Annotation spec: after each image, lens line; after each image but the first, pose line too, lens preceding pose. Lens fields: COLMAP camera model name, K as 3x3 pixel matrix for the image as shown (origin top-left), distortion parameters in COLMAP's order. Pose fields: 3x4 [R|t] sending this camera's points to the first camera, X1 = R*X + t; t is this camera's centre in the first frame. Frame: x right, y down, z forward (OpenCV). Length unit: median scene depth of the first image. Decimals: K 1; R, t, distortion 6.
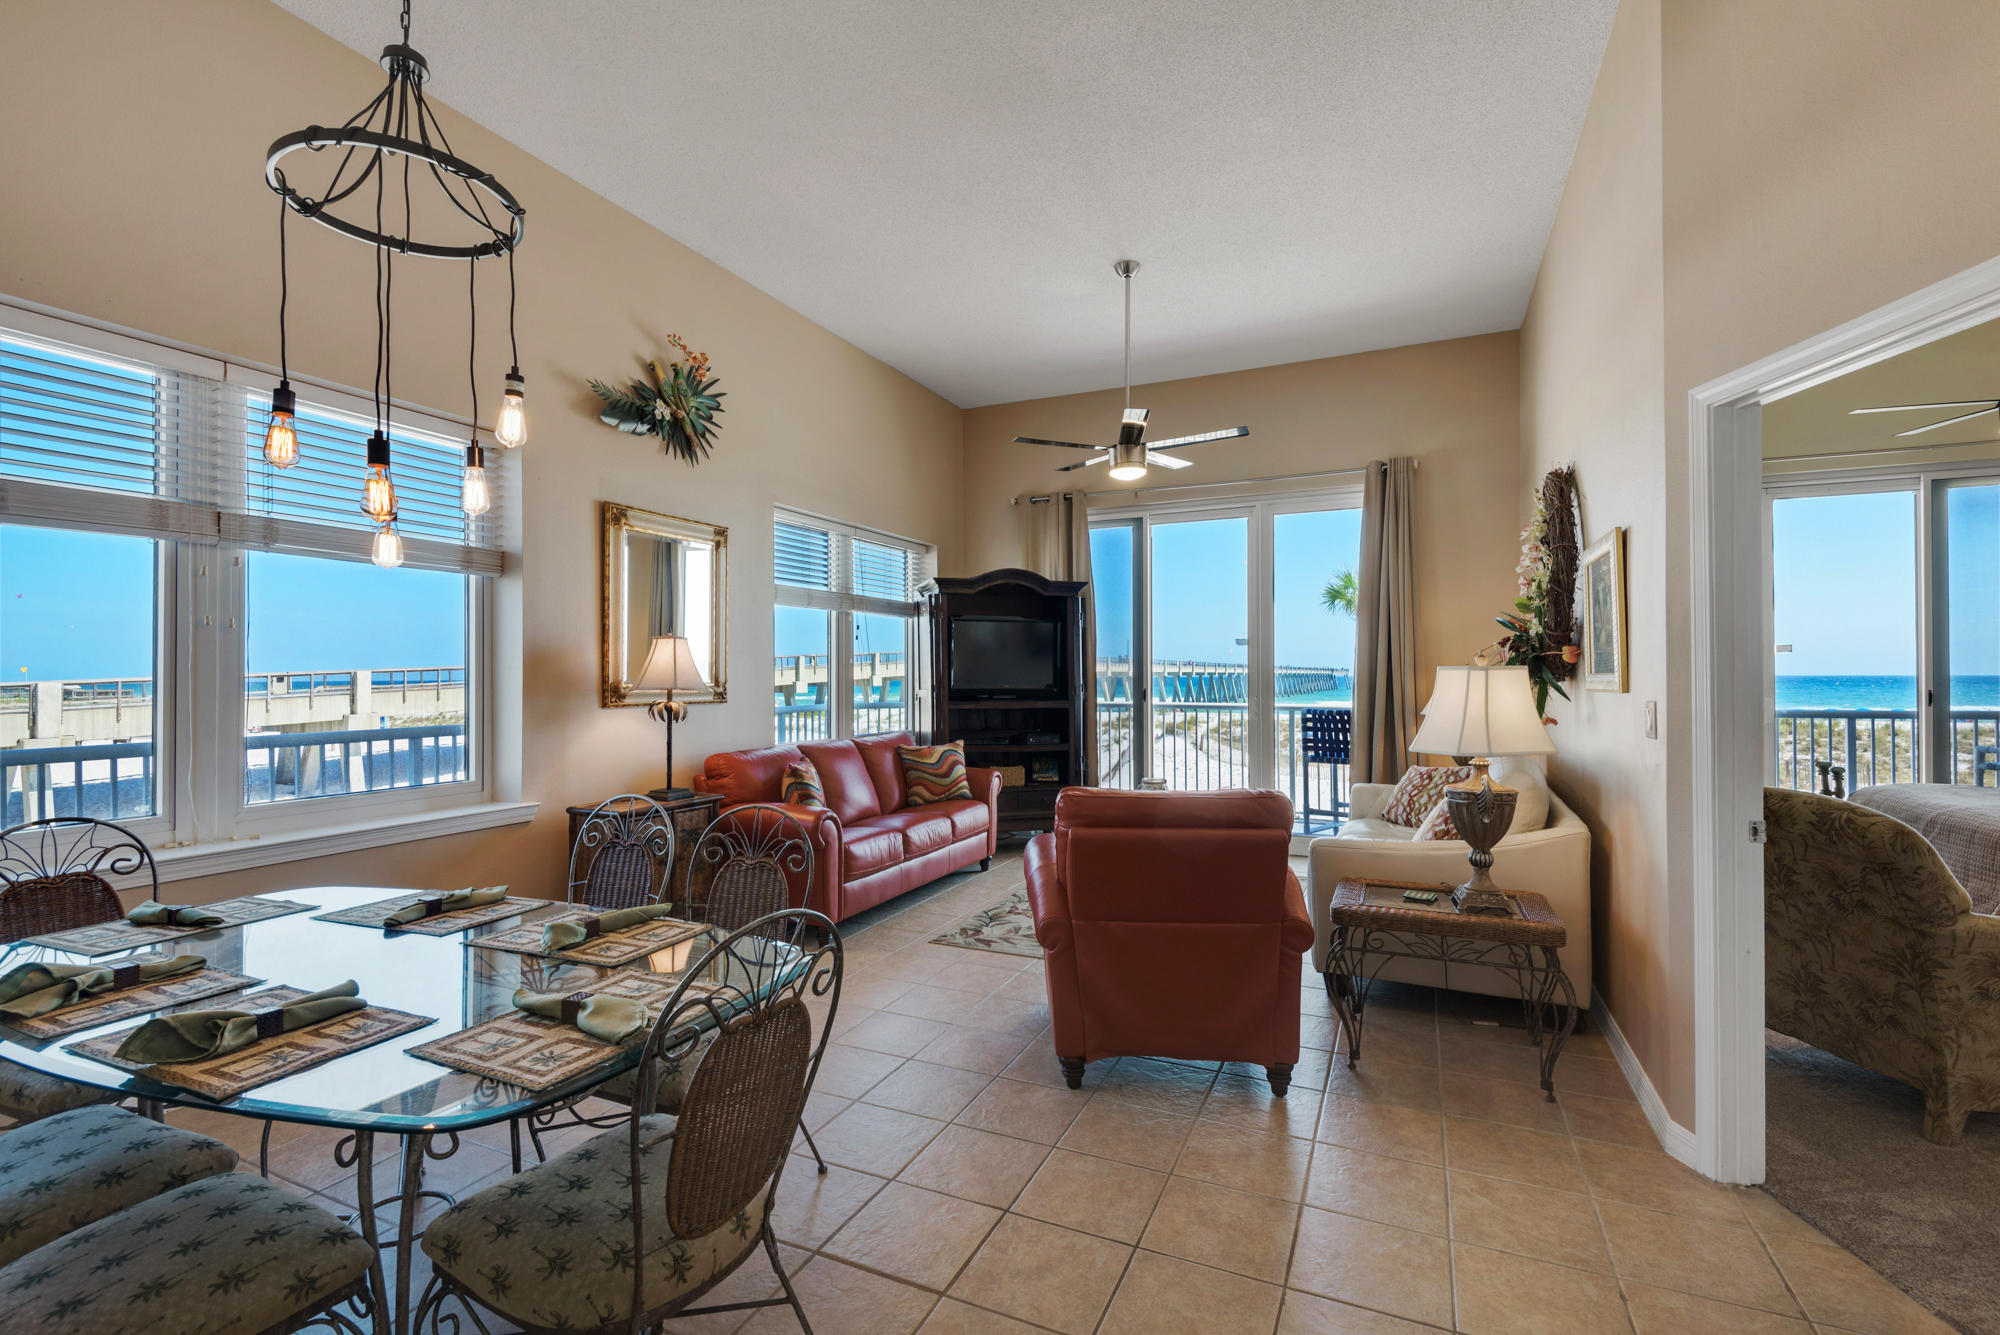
lens RADIAL K [[913.5, 0, 1000.5], [0, 913.5, 660.2], [0, 0, 1]] dist [-0.001885, -0.001318]
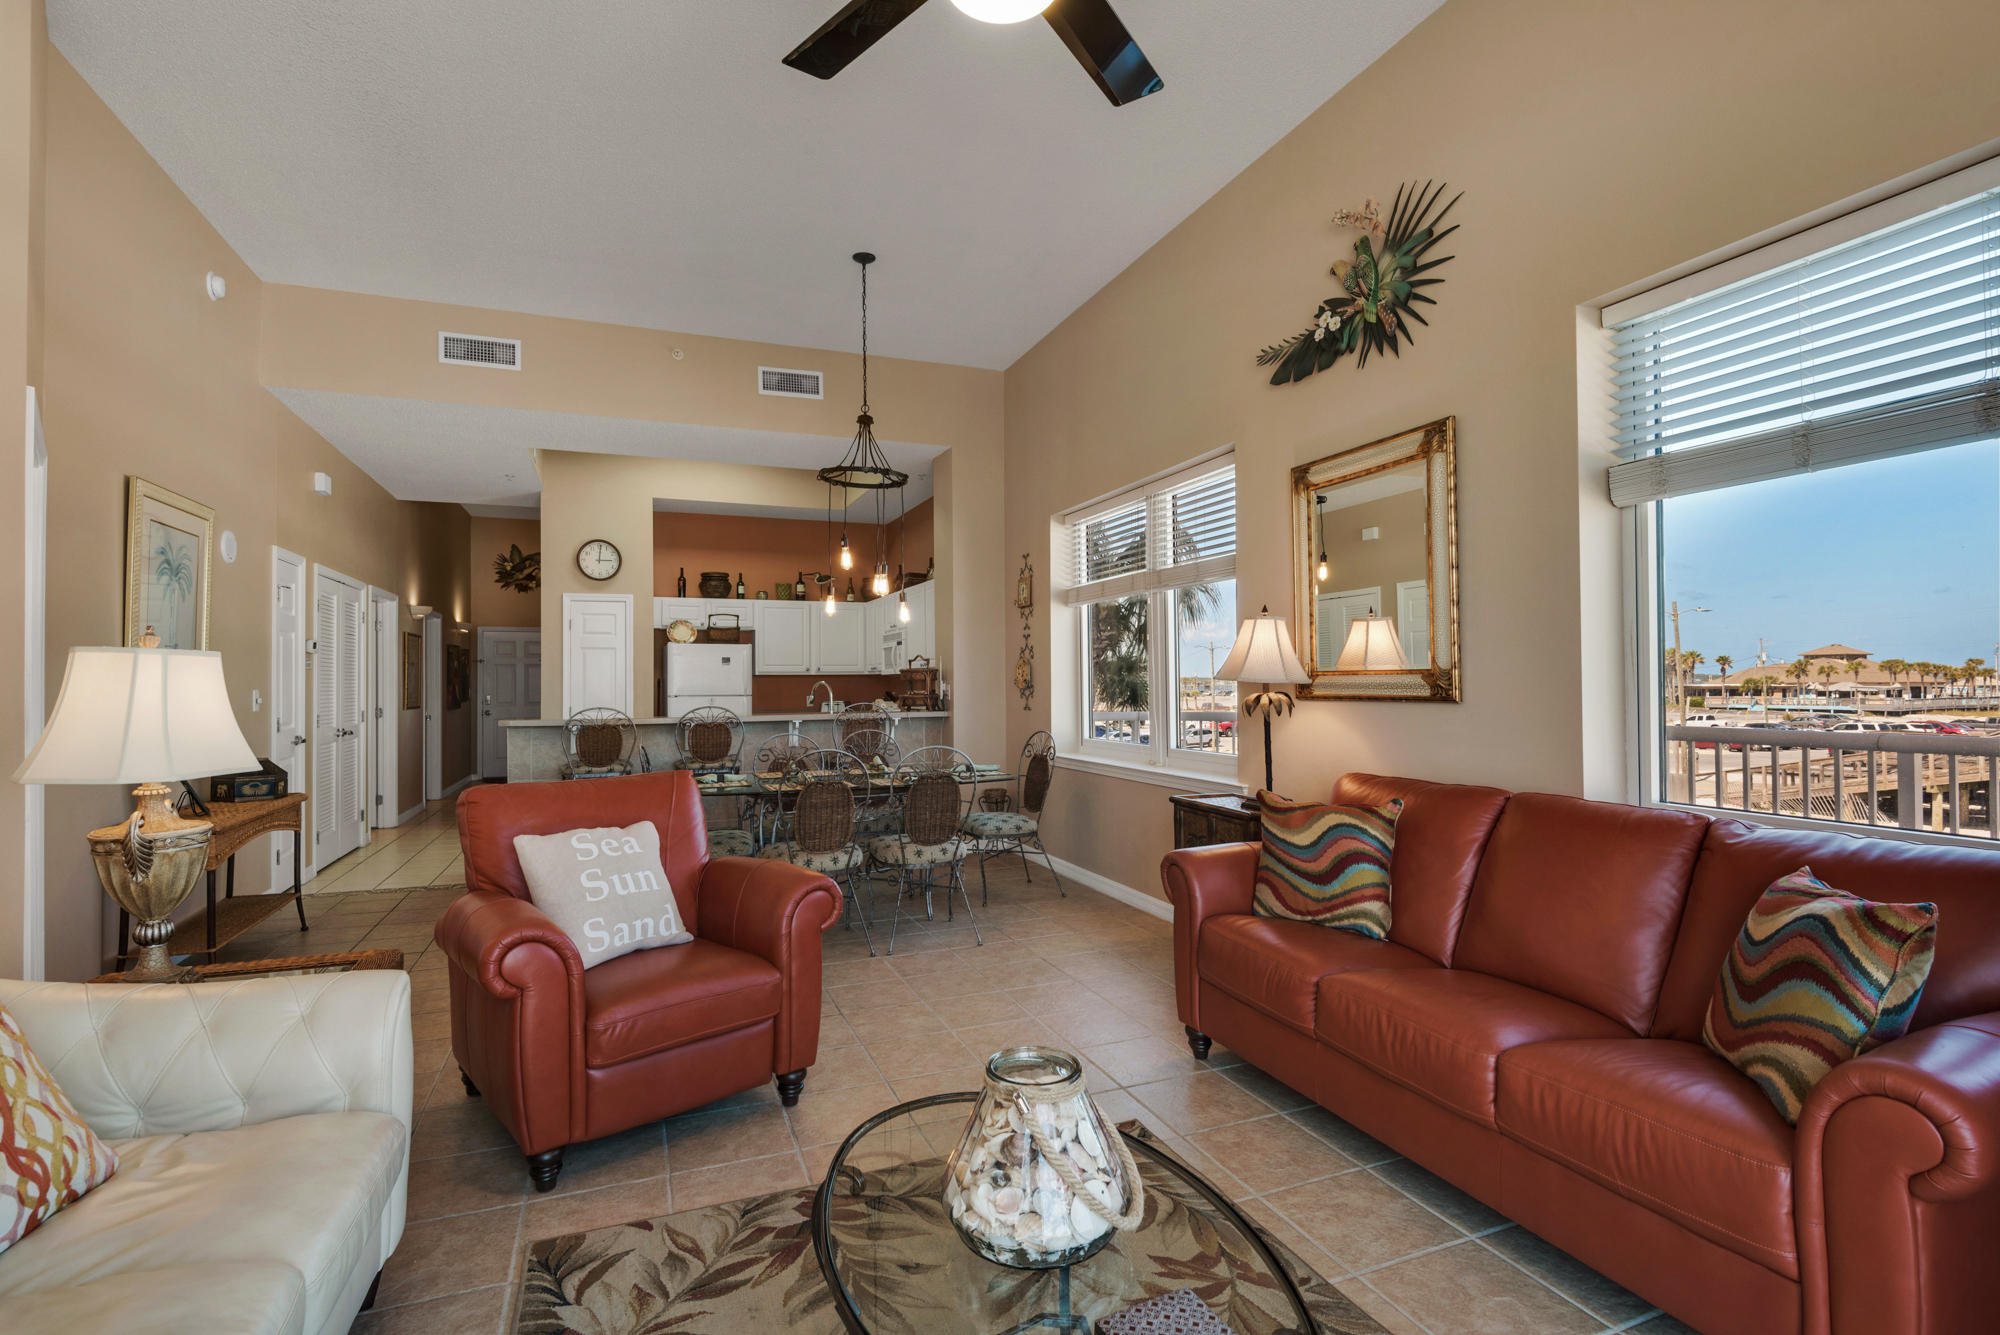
lens RADIAL K [[962.6, 0, 1007.2], [0, 962.6, 667.9], [0, 0, 1]] dist [0.002893, 0.000013]
pose [[-0.691009, -0.001666, -0.722844, 0.294168], [0.024068, 0.999390, -0.025311, 0.025496], [0.722445, -0.034887, -0.690547, 0.962467]]
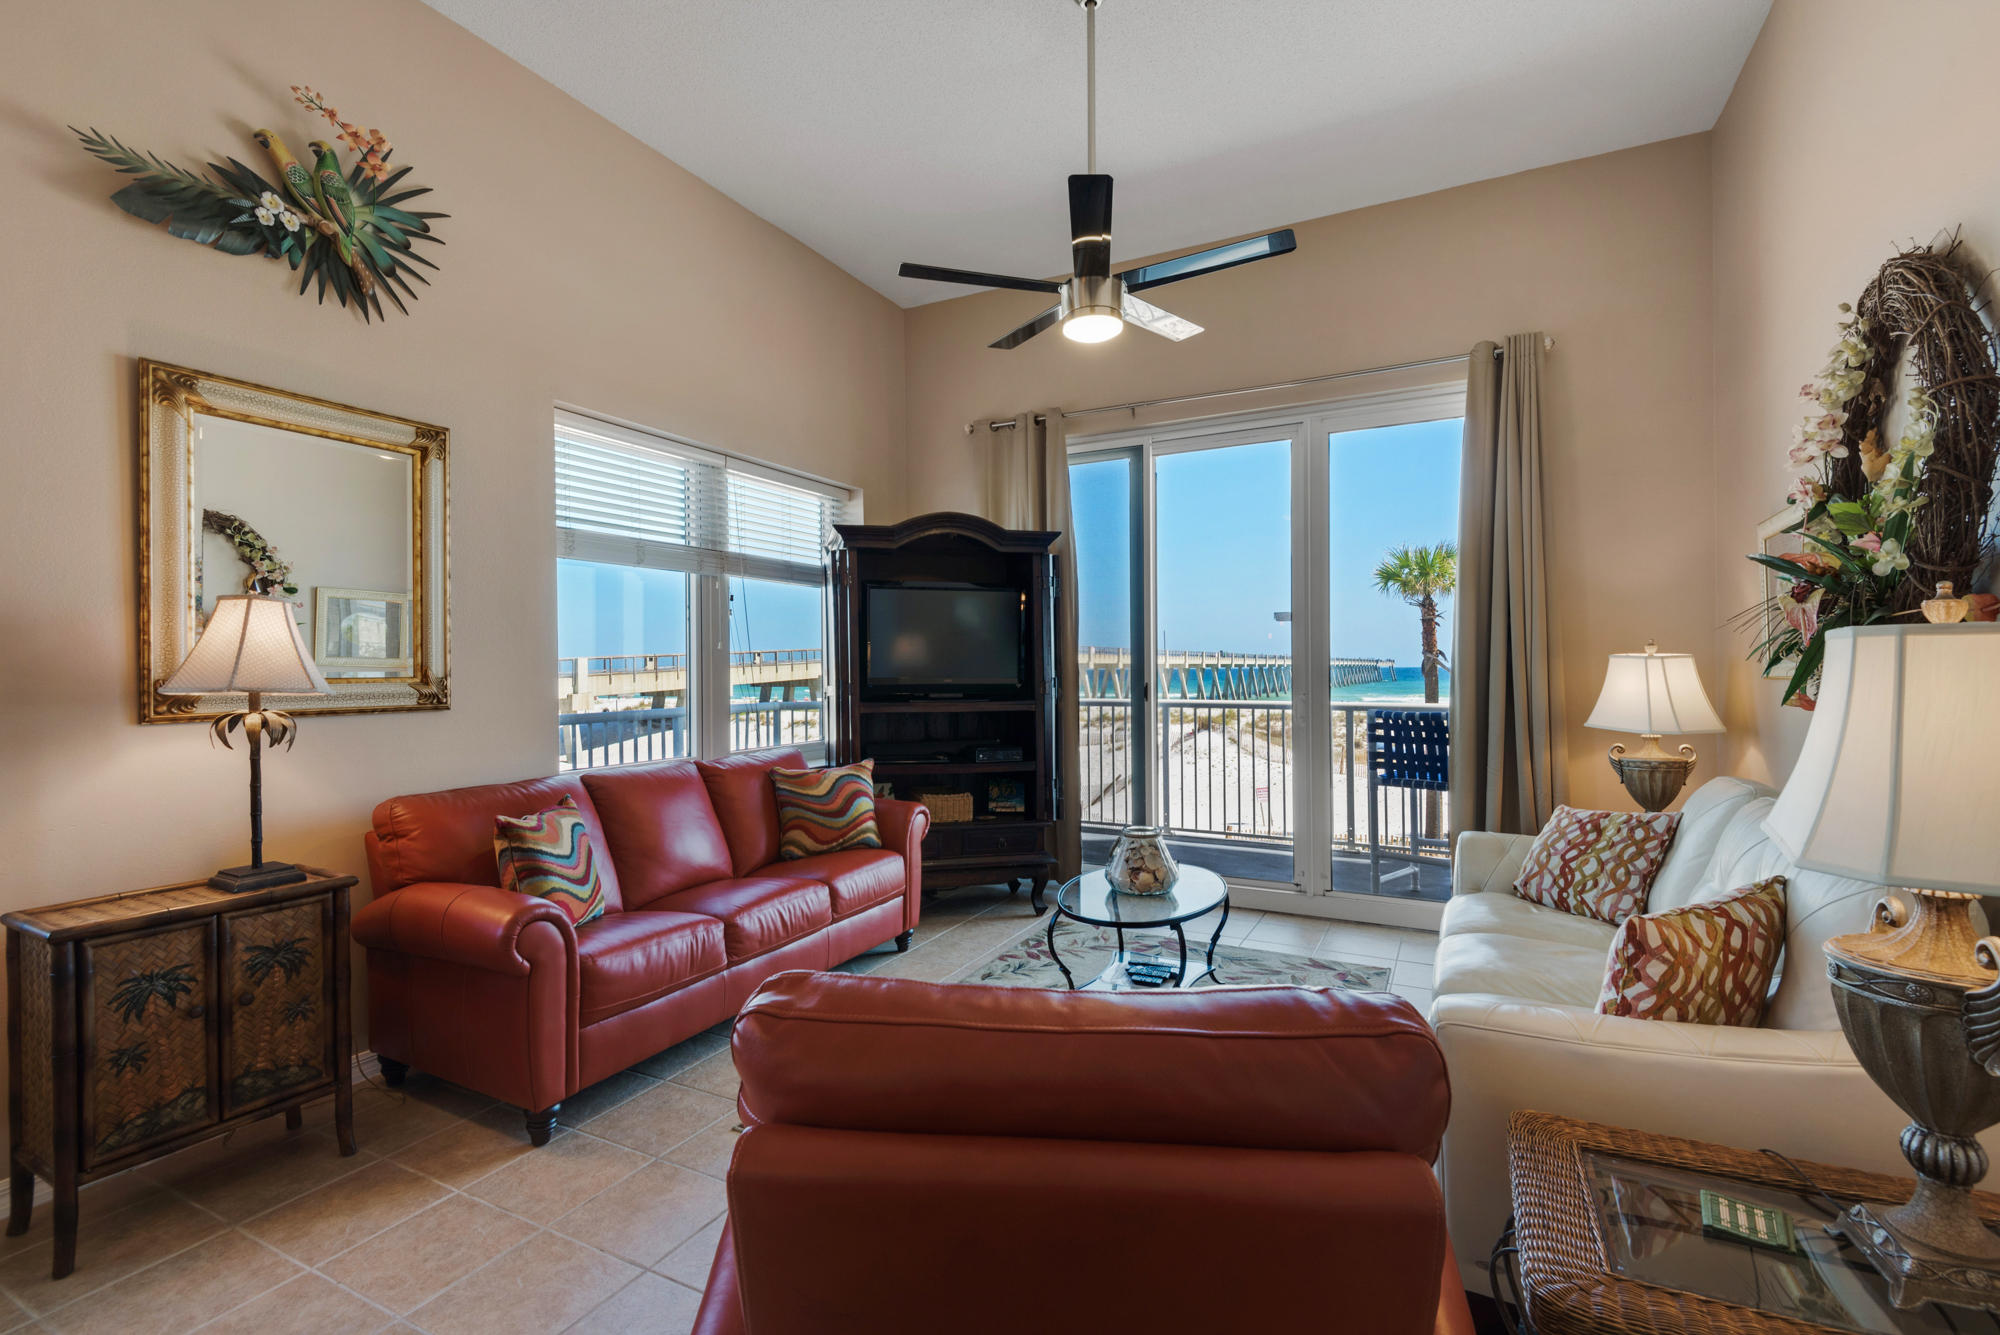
lens RADIAL K [[913.5, 0, 1000.7], [0, 913.5, 670.3], [0, 0, 1]] dist [-0.001885, -0.001318]
pose [[0.999119, -0.004897, -0.041689, 0.080908], [0.005671, 0.999813, 0.018488, 0.007818], [0.041591, -0.018708, 0.998960, 0.305767]]
